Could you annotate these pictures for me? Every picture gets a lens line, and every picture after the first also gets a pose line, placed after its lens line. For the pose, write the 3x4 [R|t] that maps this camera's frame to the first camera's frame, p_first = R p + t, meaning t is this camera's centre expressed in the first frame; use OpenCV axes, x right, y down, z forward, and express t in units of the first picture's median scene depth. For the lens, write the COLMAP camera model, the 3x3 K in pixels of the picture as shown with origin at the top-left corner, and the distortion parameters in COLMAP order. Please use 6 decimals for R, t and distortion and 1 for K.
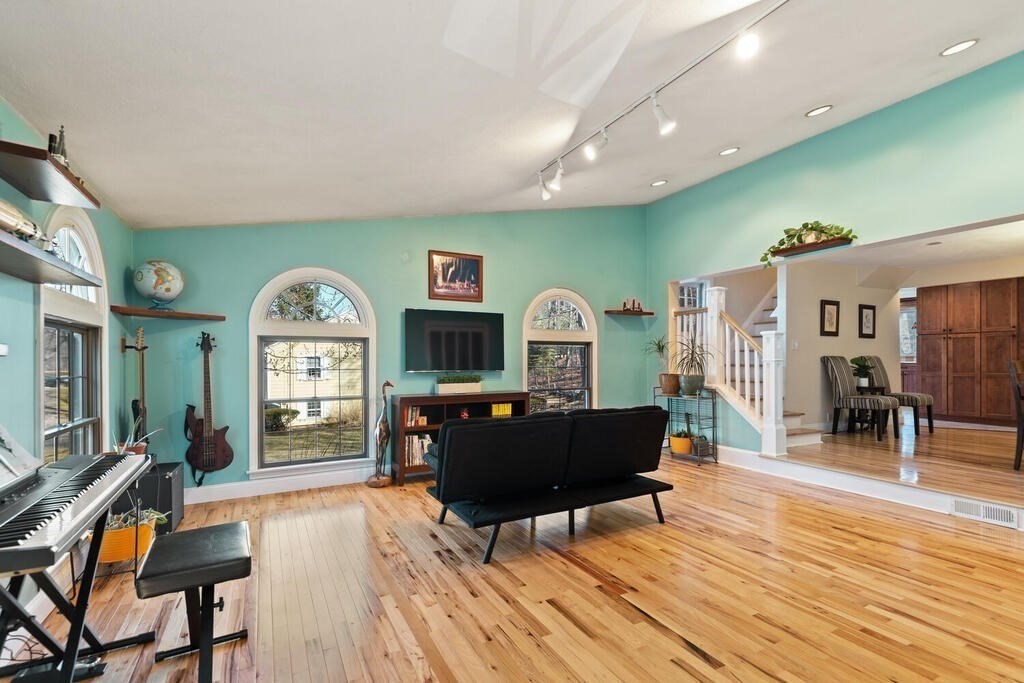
lens RADIAL K [[465.7, 0, 512.8], [0, 465.7, 360.9], [0, 0, 1]] dist [0.000626, 0.000039]
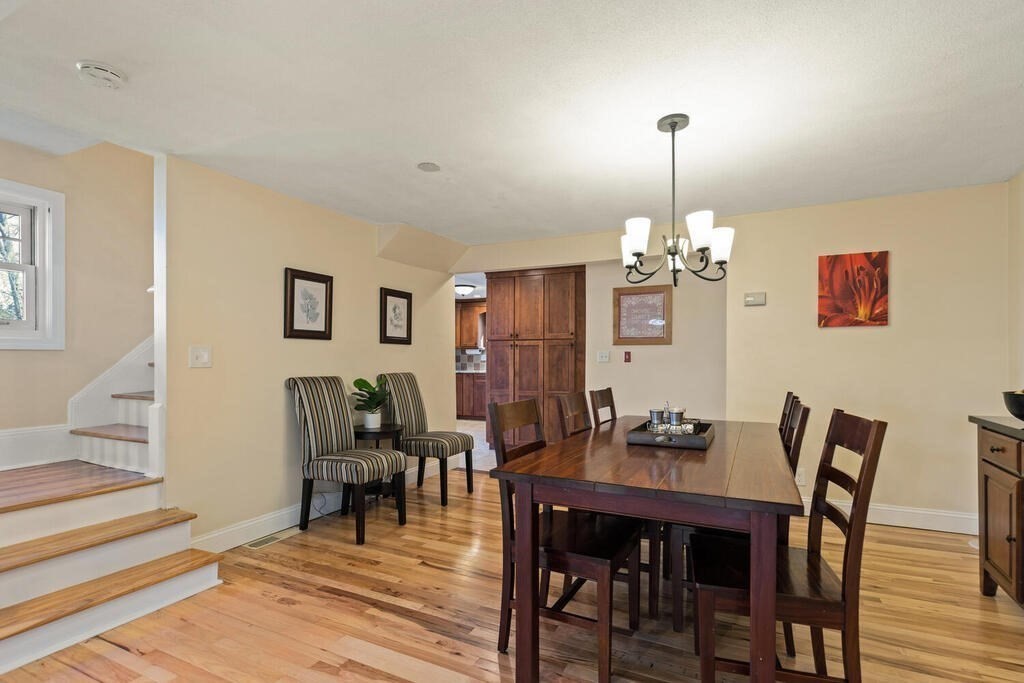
lens RADIAL K [[485.4, 0, 519.7], [0, 485.4, 361.8], [0, 0, 1]] dist [0.001229, -0.000095]
pose [[0.804223, -0.000167, 0.594328, 0.494889], [-0.003401, 0.999982, 0.004884, -0.027986], [-0.594319, -0.005949, 0.804208, 0.373630]]
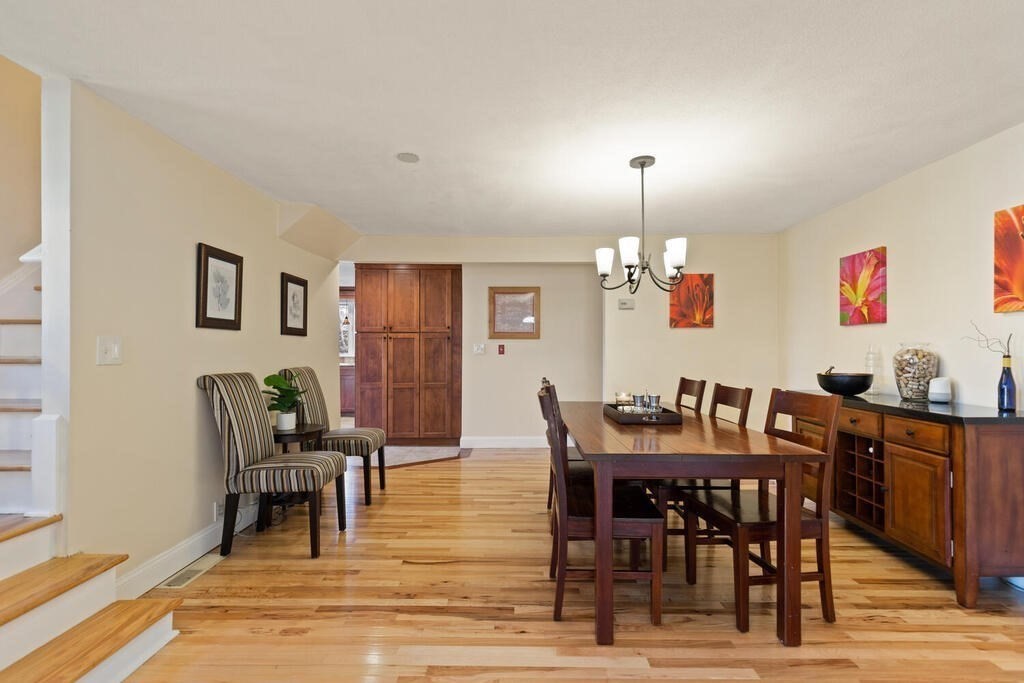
lens RADIAL K [[464.7, 0, 512.7], [0, 464.7, 351.6], [0, 0, 1]] dist [0.001730, -0.000374]
pose [[0.469803, 0.000877, 0.882771, 0.379057], [-0.002841, 0.999996, 0.000518, -0.029622], [-0.882767, -0.002751, 0.469803, 0.490787]]
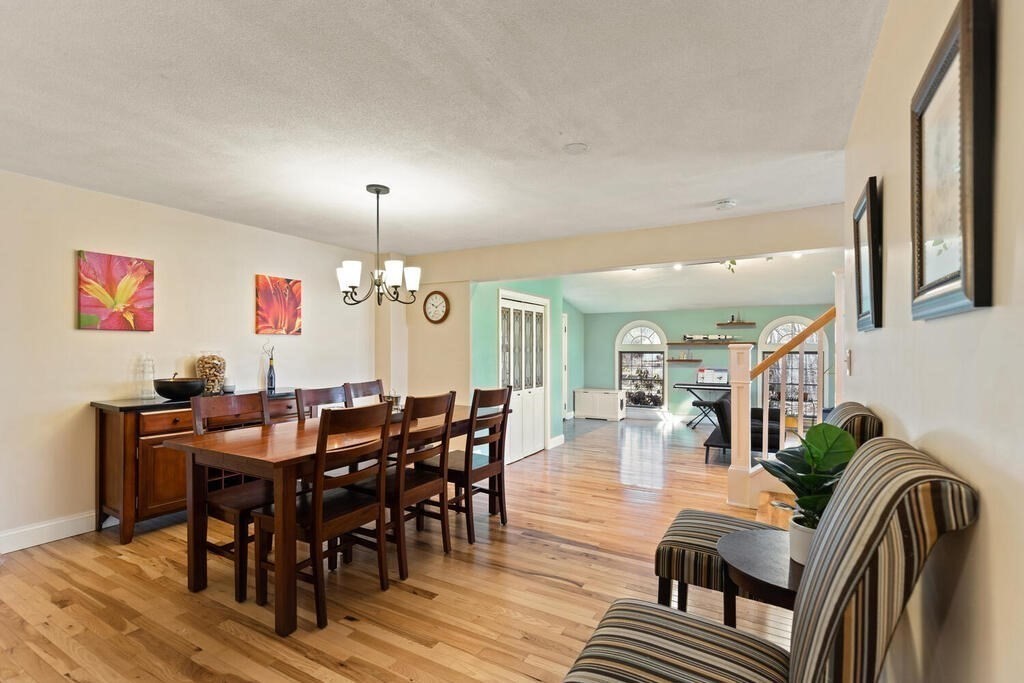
lens RADIAL K [[464.7, 0, 512.7], [0, 464.7, 351.6], [0, 0, 1]] dist [0.001730, -0.000374]
pose [[-0.849497, 0.004543, -0.527574, 0.899167], [0.000746, 0.999972, 0.007409, -0.040828], [0.527593, 0.005901, -0.849477, 1.015827]]
